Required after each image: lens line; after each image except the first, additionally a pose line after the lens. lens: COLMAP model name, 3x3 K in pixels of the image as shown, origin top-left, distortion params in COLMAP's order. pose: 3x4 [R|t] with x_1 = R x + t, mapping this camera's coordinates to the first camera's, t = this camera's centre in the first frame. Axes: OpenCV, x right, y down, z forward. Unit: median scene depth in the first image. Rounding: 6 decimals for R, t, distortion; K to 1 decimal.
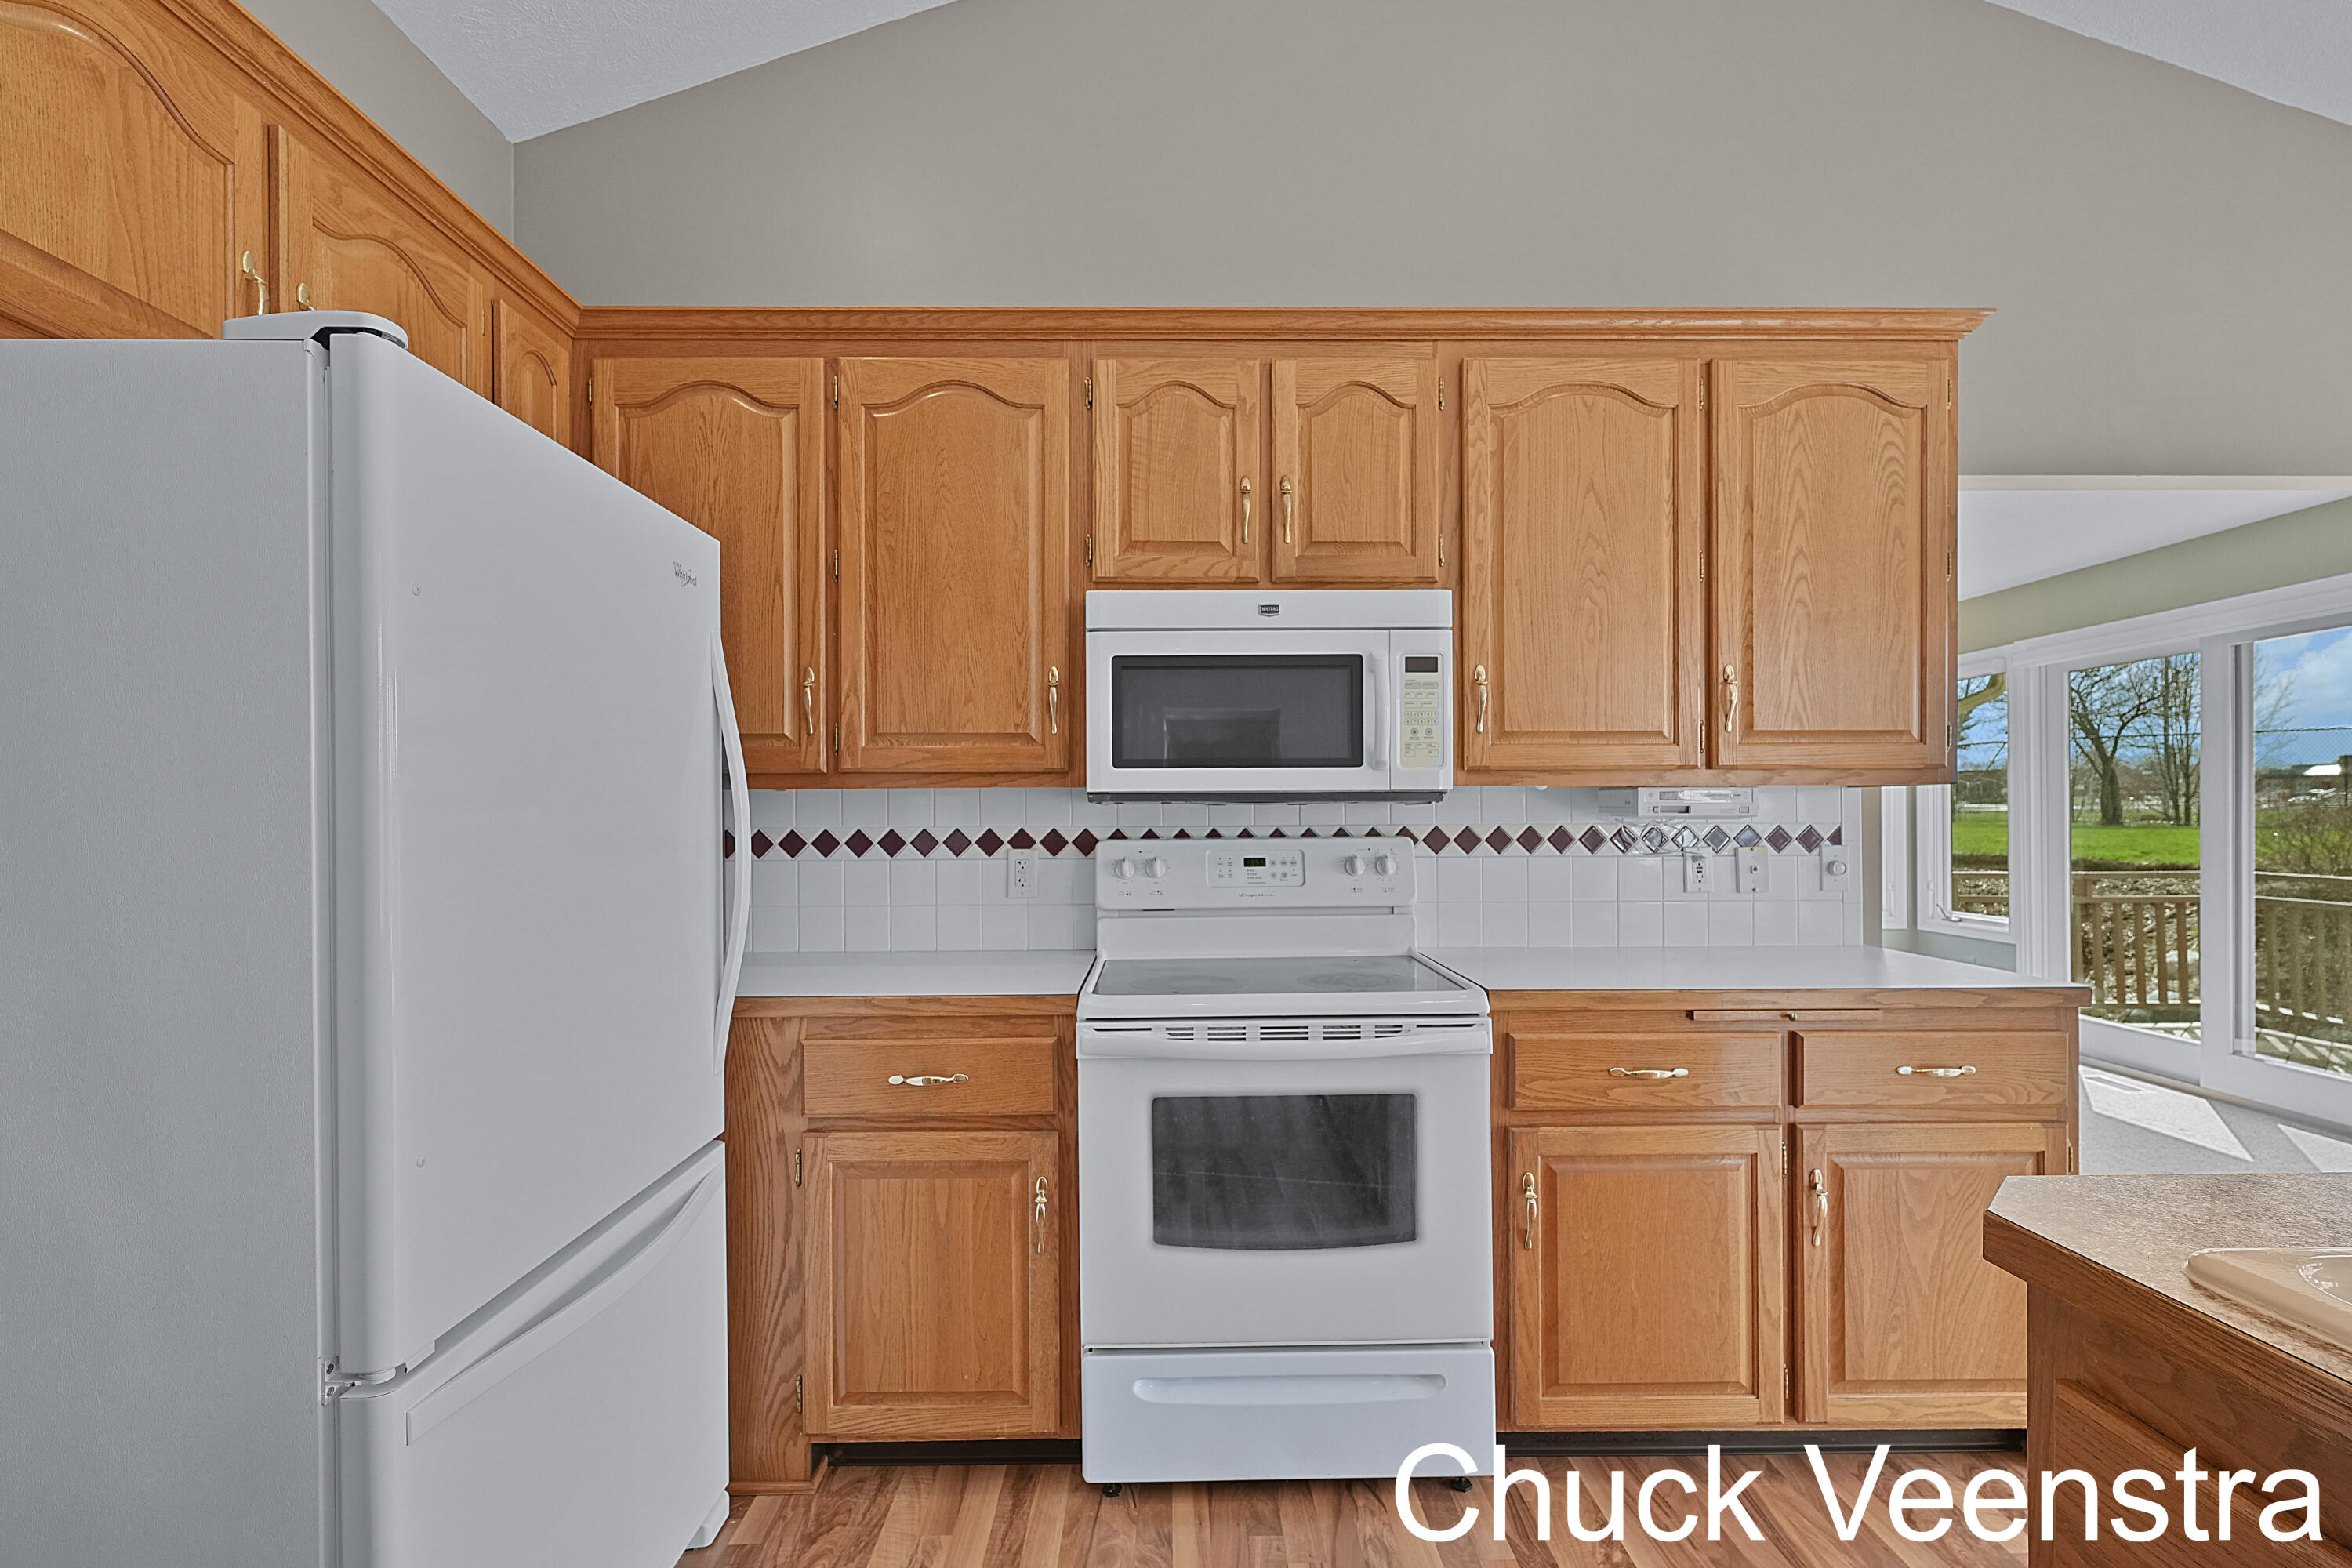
lens RADIAL K [[1062.3, 0, 1194.3], [0, 1062.3, 811.5], [0, 0, 1]] dist [0.001546, 0.000500]
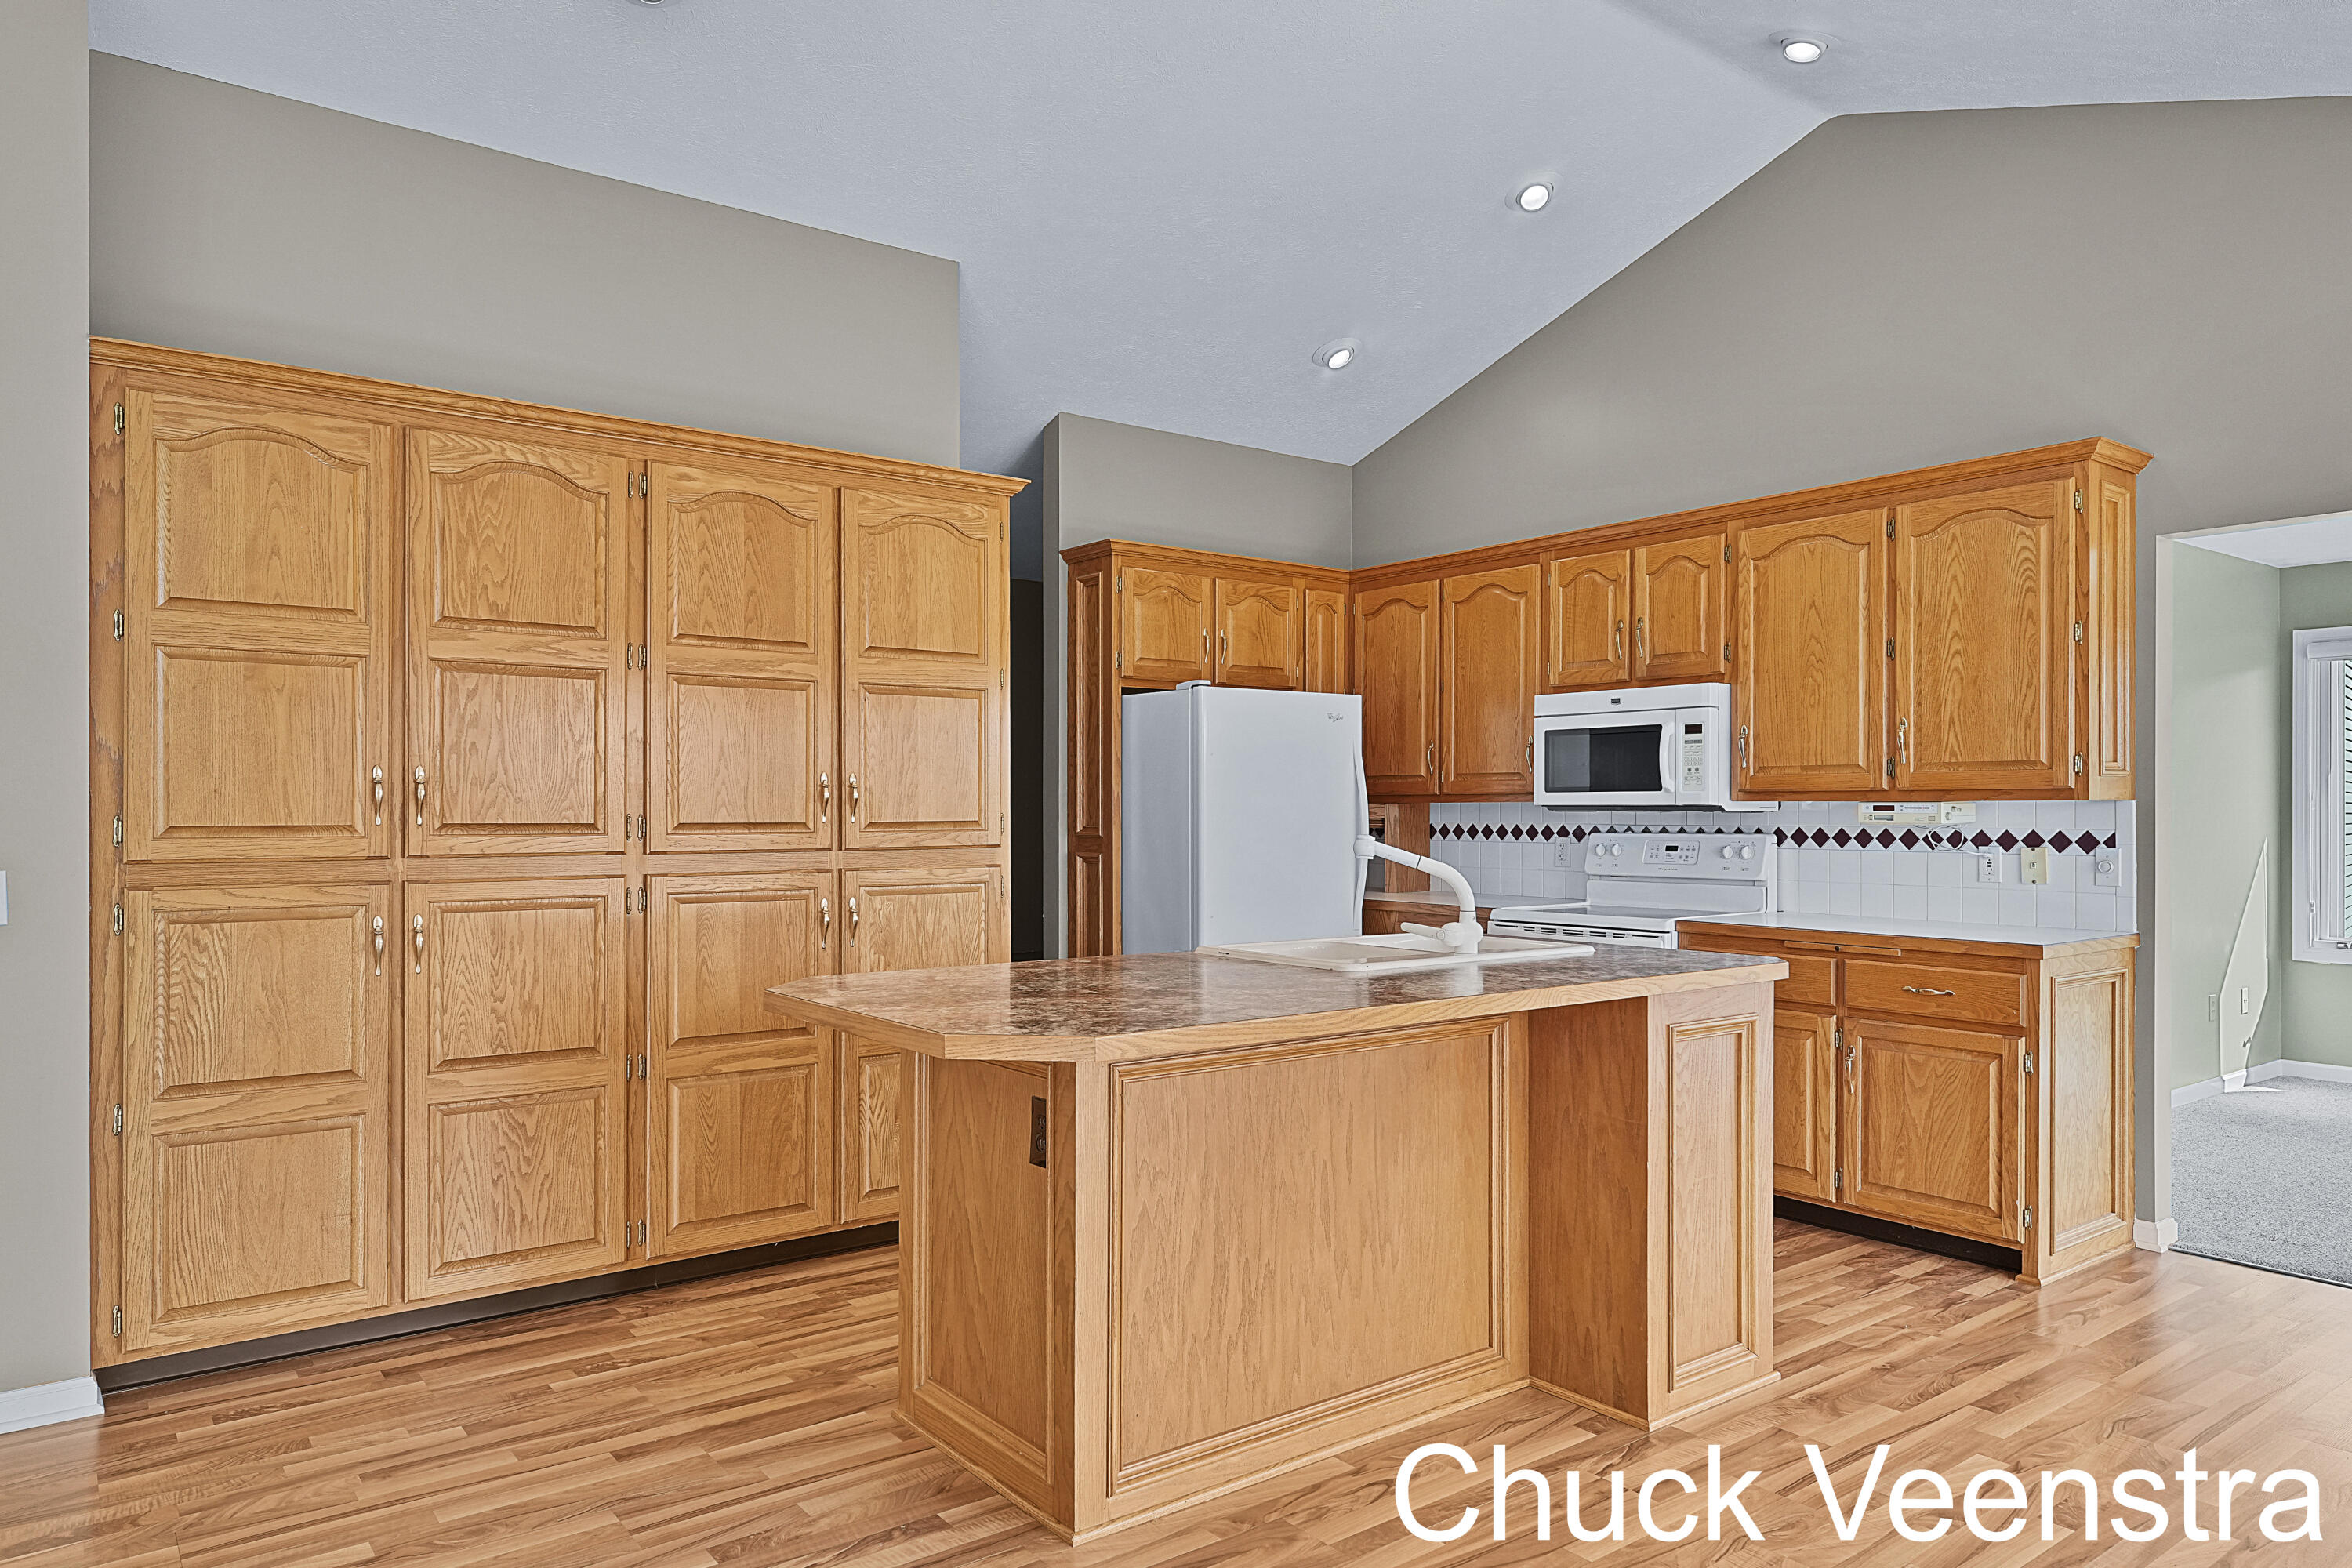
lens RADIAL K [[1504.4, 0, 1177.0], [0, 1504.4, 802.7], [0, 0, 1]] dist [0.021142, 0.000526]
pose [[0.596481, 0.002254, -0.802624, 1.571407], [-0.001871, 0.999997, 0.001417, -0.024462], [0.802625, 0.000656, 0.596483, -1.018942]]
